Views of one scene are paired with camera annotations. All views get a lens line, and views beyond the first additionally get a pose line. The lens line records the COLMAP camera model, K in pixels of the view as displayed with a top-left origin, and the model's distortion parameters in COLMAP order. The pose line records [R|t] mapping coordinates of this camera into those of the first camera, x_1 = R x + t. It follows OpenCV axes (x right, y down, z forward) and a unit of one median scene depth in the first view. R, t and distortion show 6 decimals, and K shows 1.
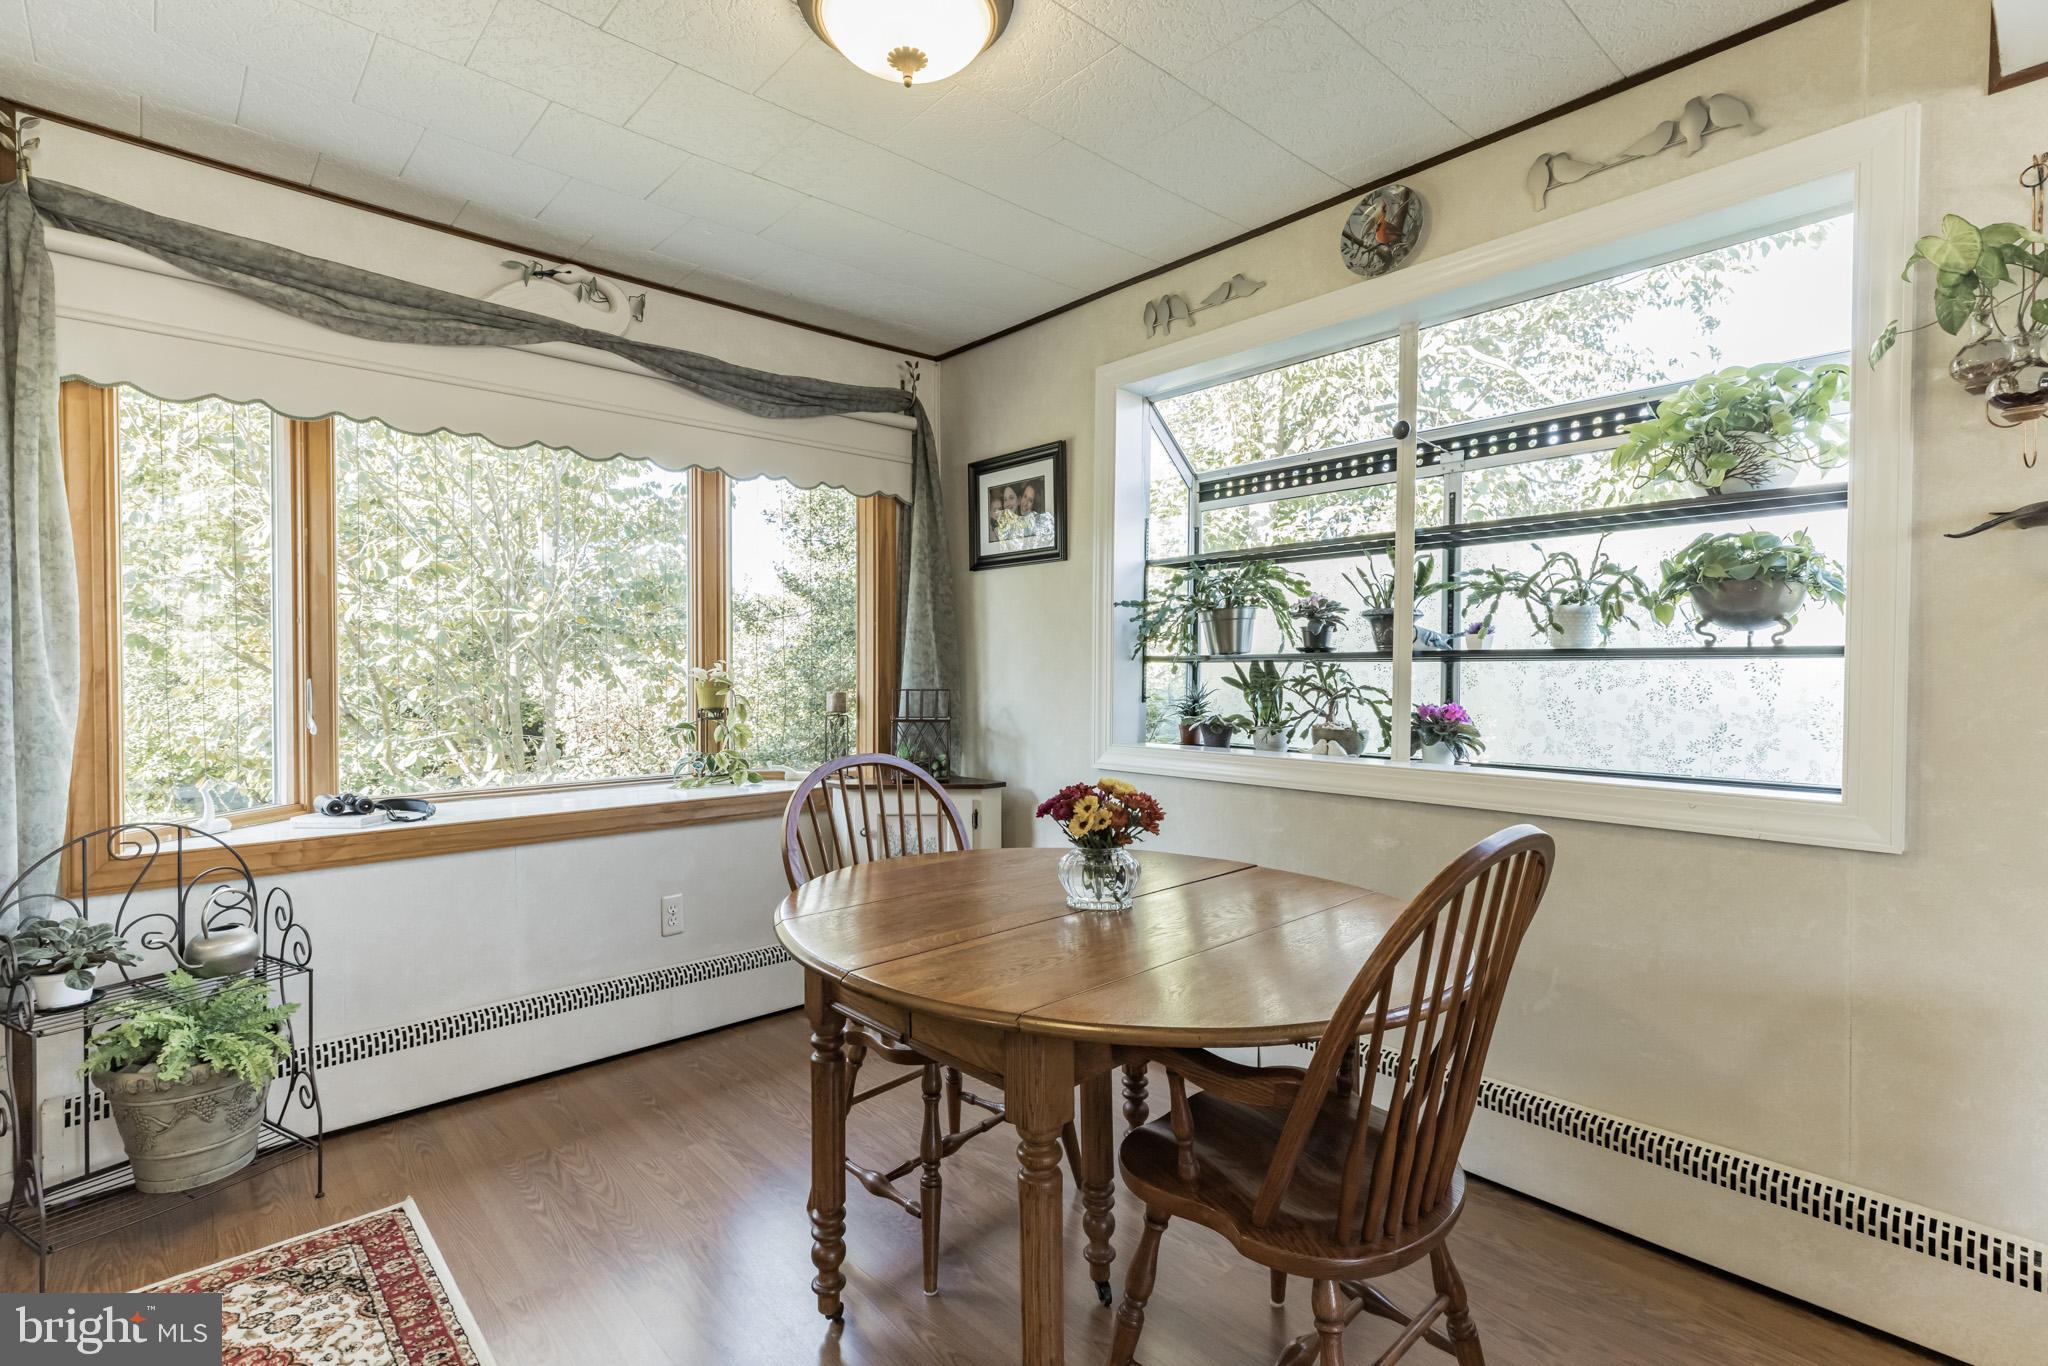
lens RADIAL K [[949.0, 0, 1024.0], [0, 949.0, 683.0], [0, 0, 1]] dist [-0.000901, 0.001507]
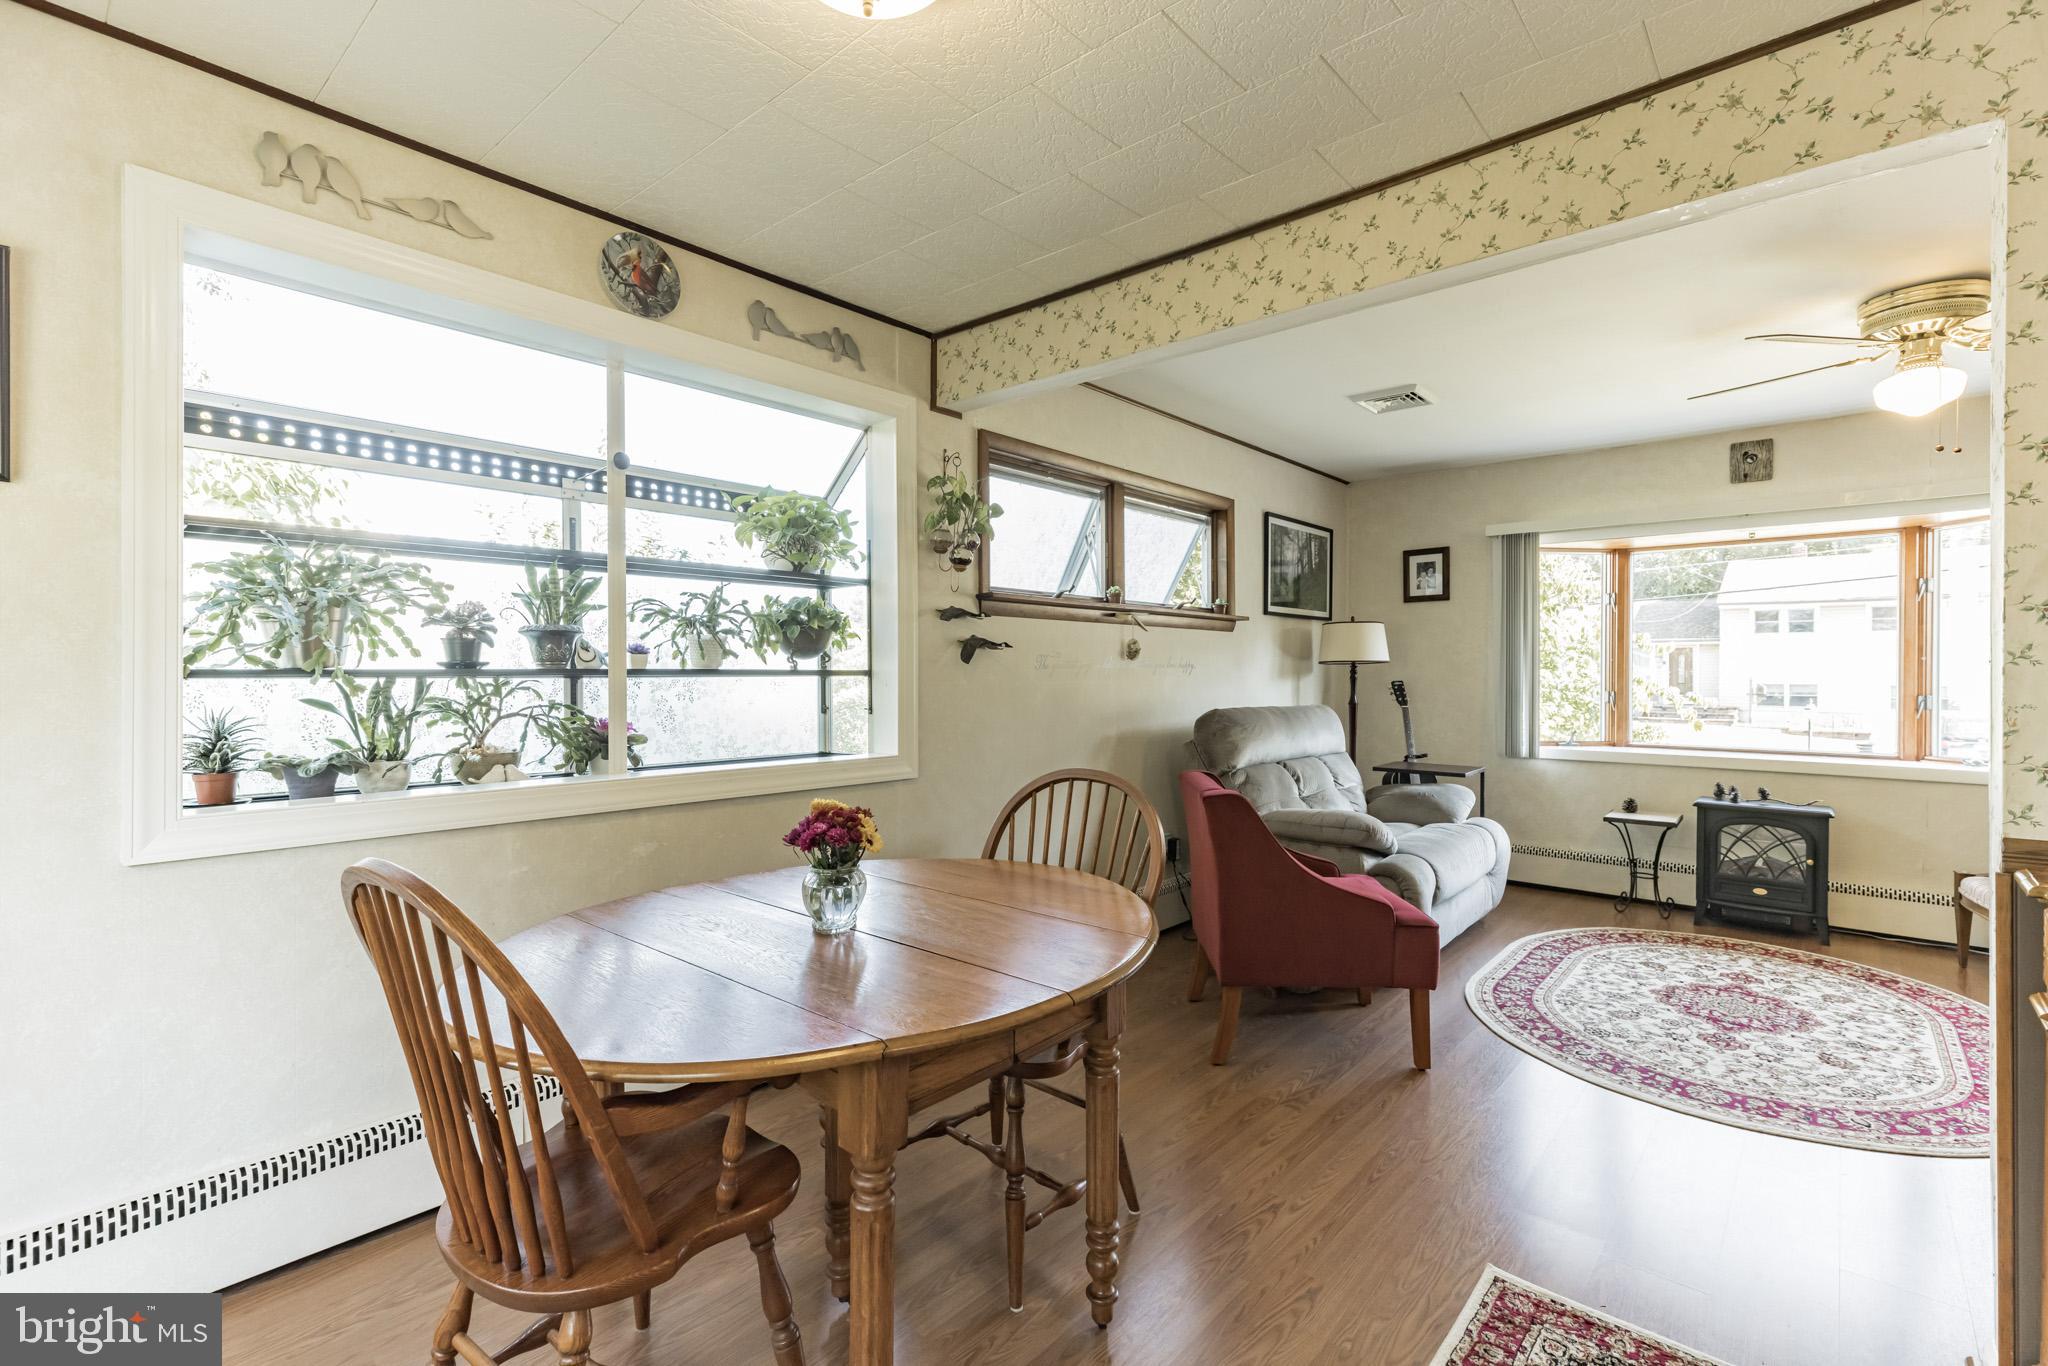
lens RADIAL K [[929.1, 0, 1024.0], [0, 929.1, 683.0], [0, 0, 1]] dist [0.002043, 0.000321]
pose [[-0.112365, -0.005552, 0.993651, -0.616025], [0.019143, 0.999787, 0.007751, -0.015305], [-0.993483, 0.019892, -0.112235, 0.604632]]
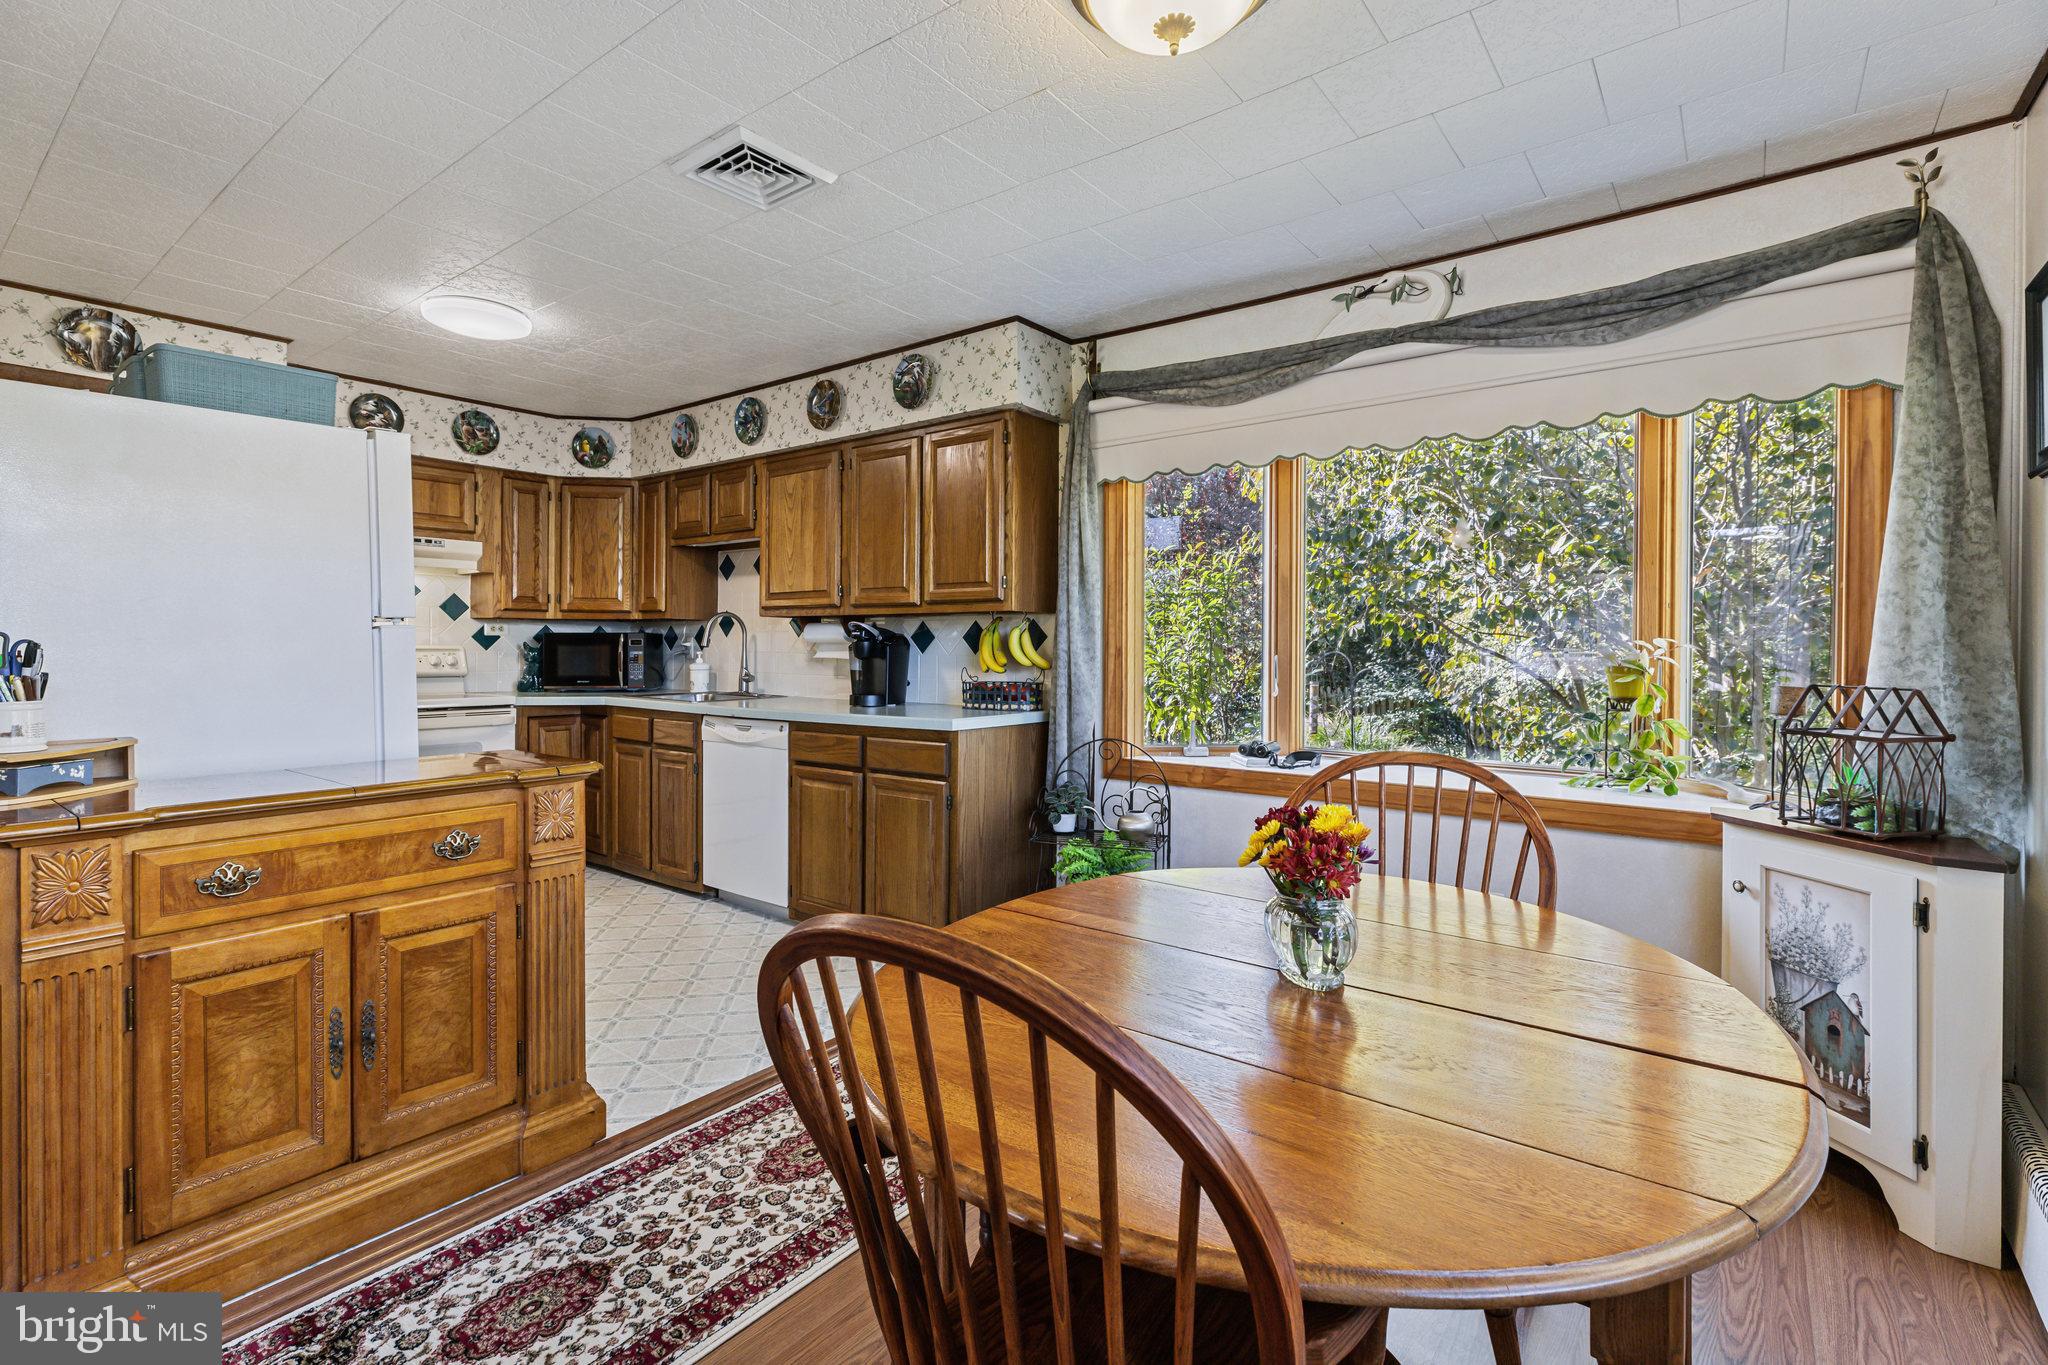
lens RADIAL K [[889.3, 0, 1016.7], [0, 889.3, 654.2], [0, 0, 1]] dist [-0.002678, -0.000015]
pose [[0.176995, 0.013877, -0.984114, 0.442645], [-0.021322, 0.999720, 0.010262, -0.011171], [0.983981, 0.019167, 0.177241, 0.417097]]
